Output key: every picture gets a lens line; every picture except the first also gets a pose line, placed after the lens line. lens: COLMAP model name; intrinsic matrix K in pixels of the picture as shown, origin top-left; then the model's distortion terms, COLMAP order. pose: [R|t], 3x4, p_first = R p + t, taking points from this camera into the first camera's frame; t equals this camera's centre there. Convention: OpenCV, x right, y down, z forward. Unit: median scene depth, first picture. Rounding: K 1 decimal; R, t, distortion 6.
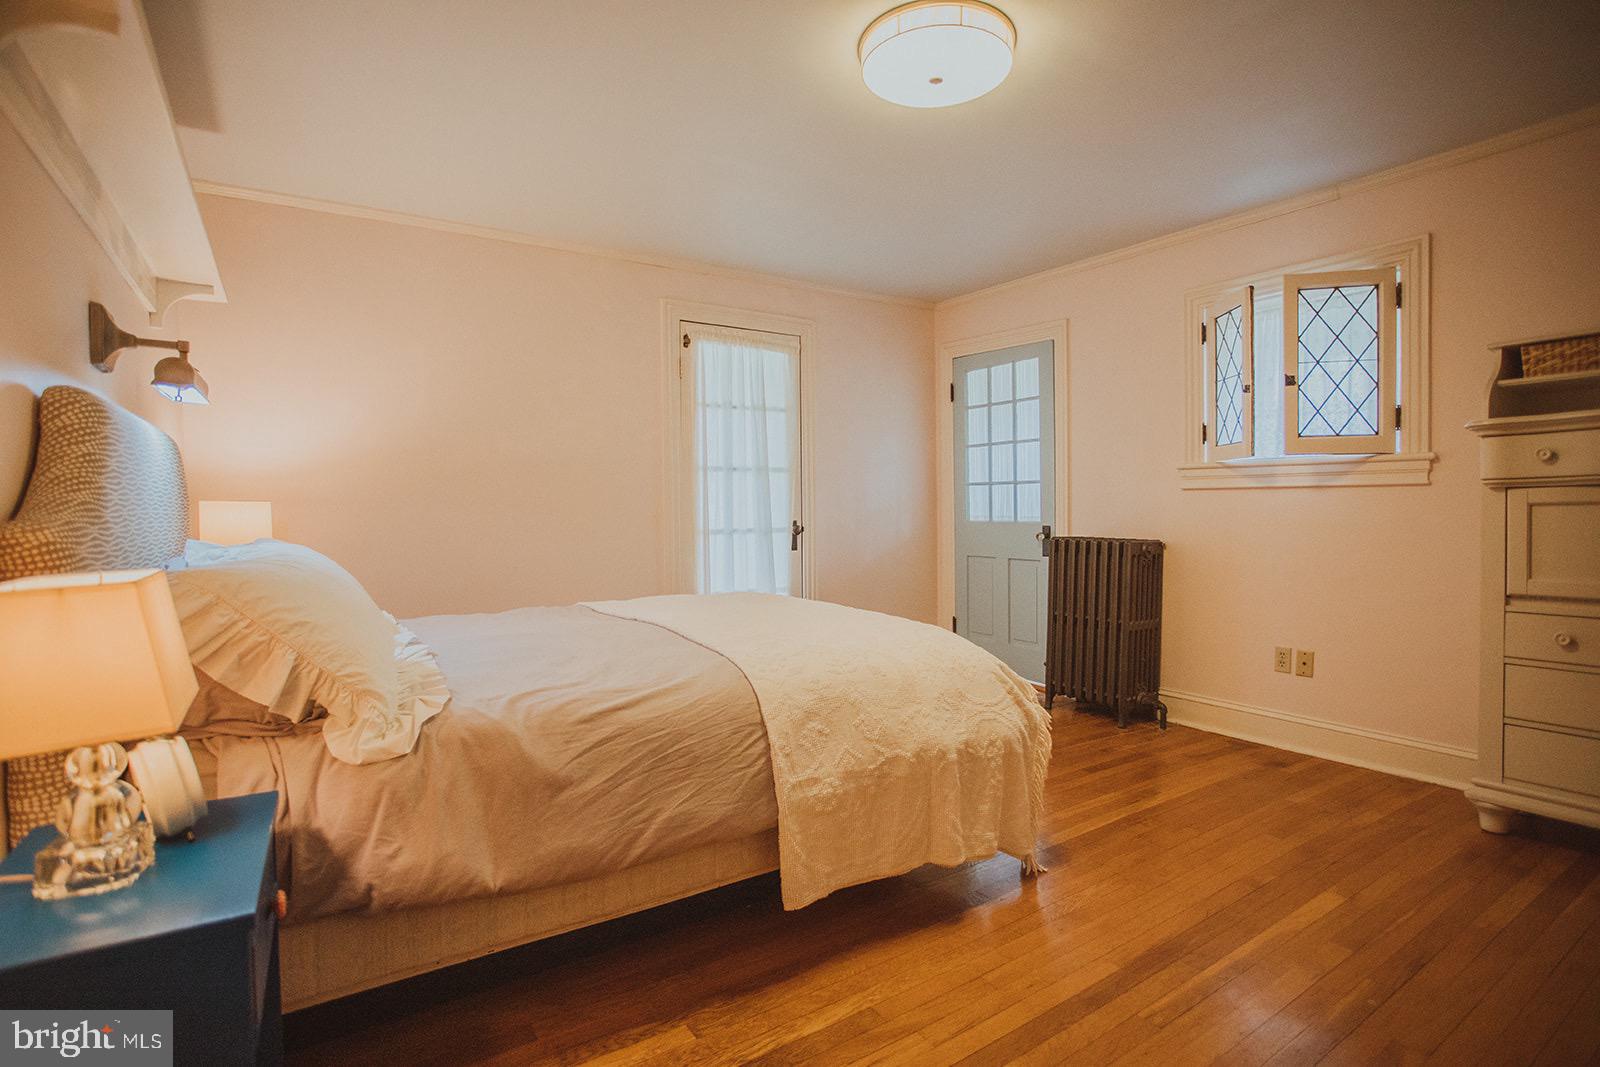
lens RADIAL K [[770.7, 0, 800.0], [0, 770.7, 533.5], [0, 0, 1]] dist [-0.035758, 0.000091]
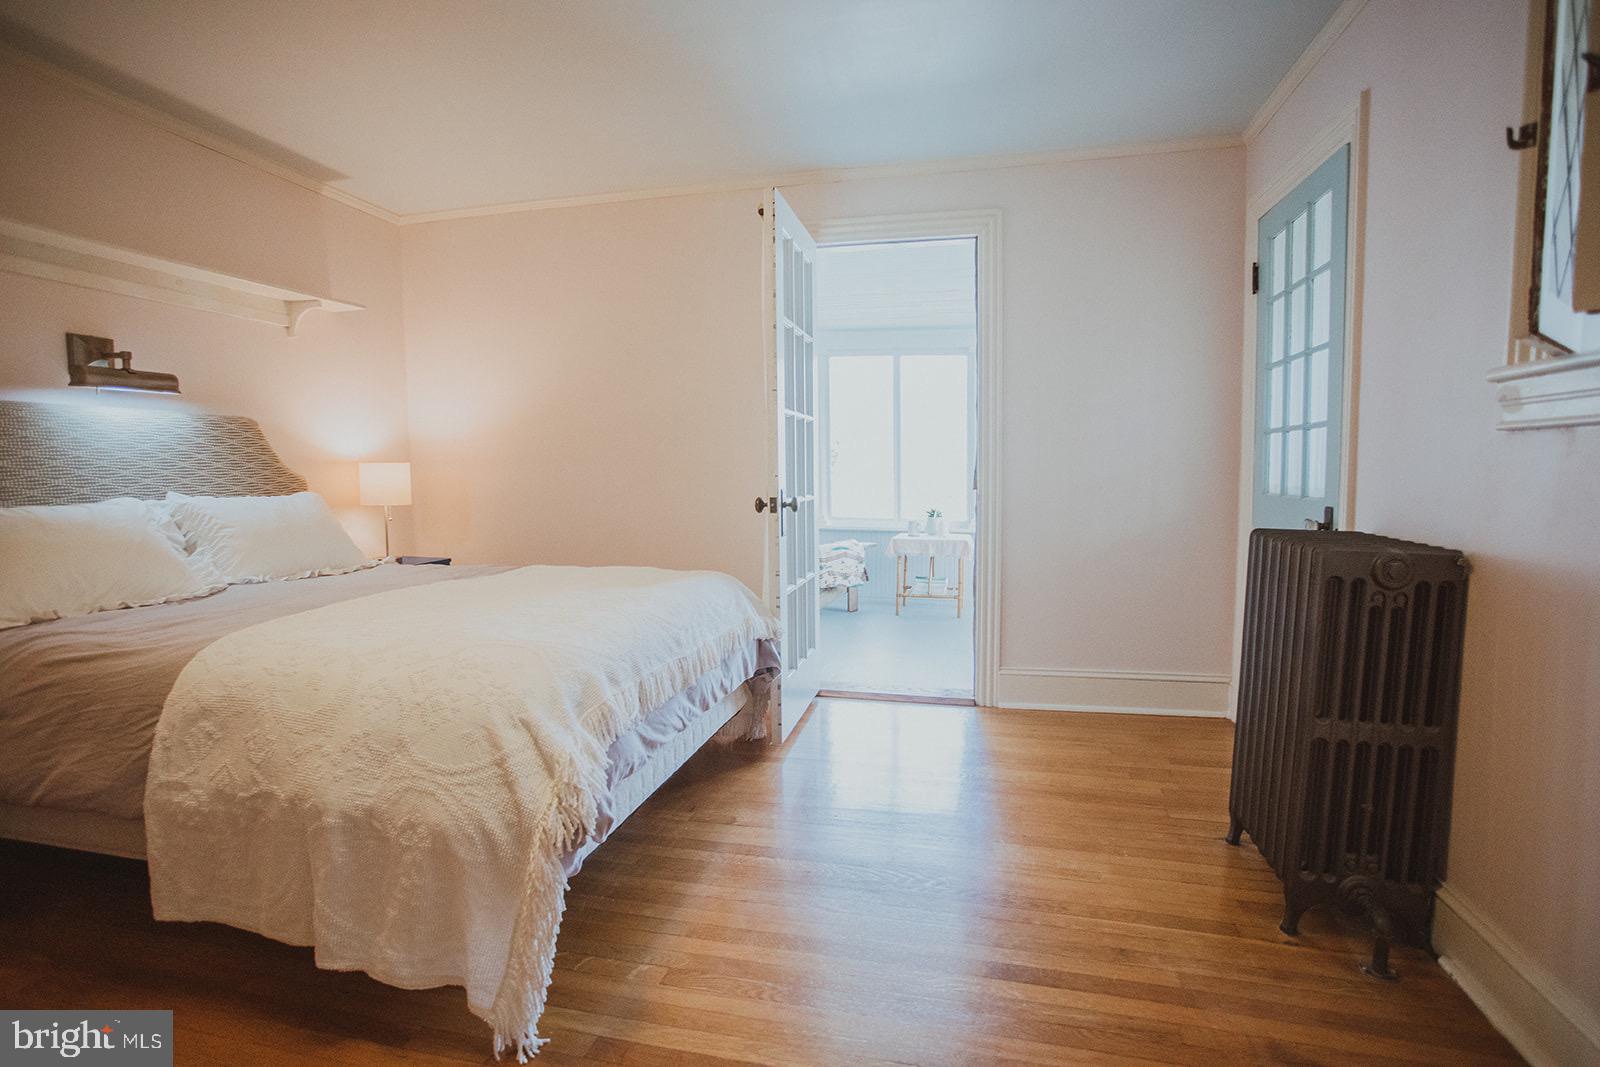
lens RADIAL K [[778.8, 0, 800.0], [0, 778.8, 533.5], [0, 0, 1]] dist [-0.044686, 0.025176]
pose [[0.683969, 0.067290, -0.726401, 1.056964], [-0.027711, 0.997415, 0.066303, -0.041888], [0.728985, -0.025220, 0.684065, 0.874928]]
